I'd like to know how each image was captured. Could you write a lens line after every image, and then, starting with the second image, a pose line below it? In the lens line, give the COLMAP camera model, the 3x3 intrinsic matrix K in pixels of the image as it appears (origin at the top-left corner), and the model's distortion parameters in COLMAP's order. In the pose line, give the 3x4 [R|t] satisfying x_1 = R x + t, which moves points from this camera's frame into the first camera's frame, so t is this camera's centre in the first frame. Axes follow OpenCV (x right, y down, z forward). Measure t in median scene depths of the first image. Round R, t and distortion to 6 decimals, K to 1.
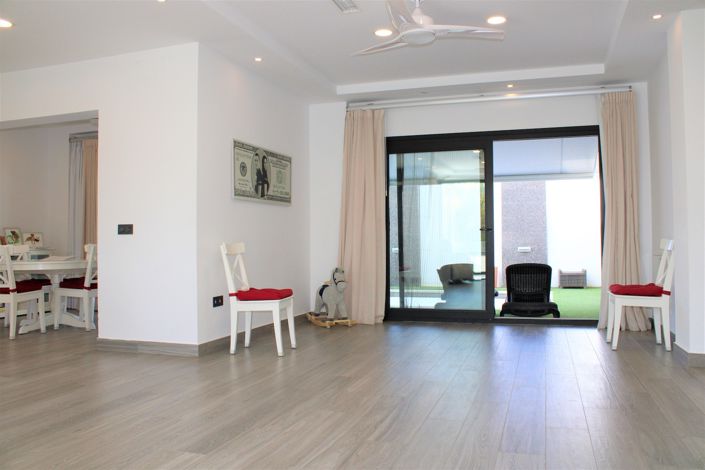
lens RADIAL K [[589.6, 0, 353.5], [0, 589.6, 238.0], [0, 0, 1]] dist [-0.122657, 0.075432]
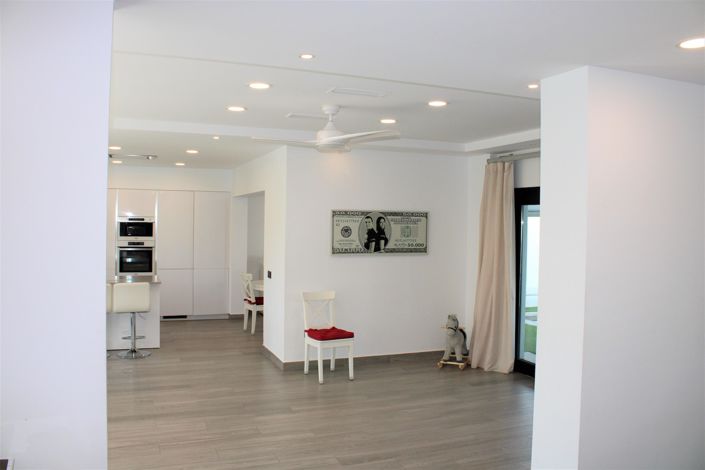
lens RADIAL K [[589.6, 0, 359.7], [0, 589.6, 218.8], [0, 0, 1]] dist [-0.122657, 0.075432]
pose [[0.652909, 0.009191, -0.757380, 0.743297], [-0.016486, 0.999862, -0.002078, -0.133386], [0.757257, 0.013843, 0.652971, 0.173495]]
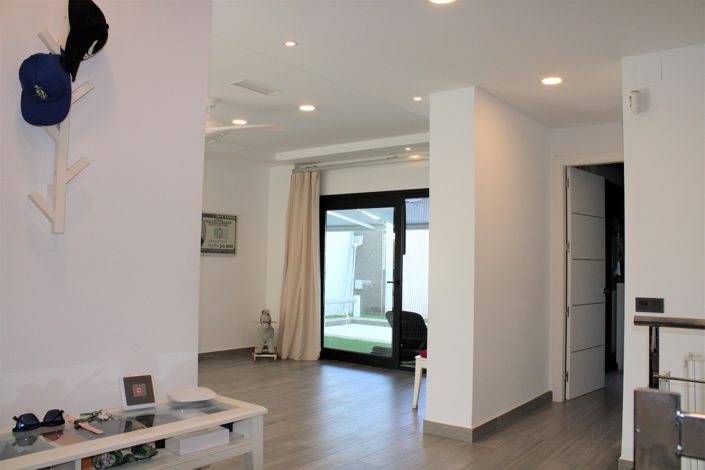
lens RADIAL K [[589.6, 0, 350.3], [0, 589.6, 234.6], [0, 0, 1]] dist [-0.122657, 0.075432]
pose [[0.942336, 0.008219, -0.334568, 0.569092], [-0.023234, 0.998893, -0.040900, -0.061106], [0.333861, 0.046315, 0.941484, -0.054512]]
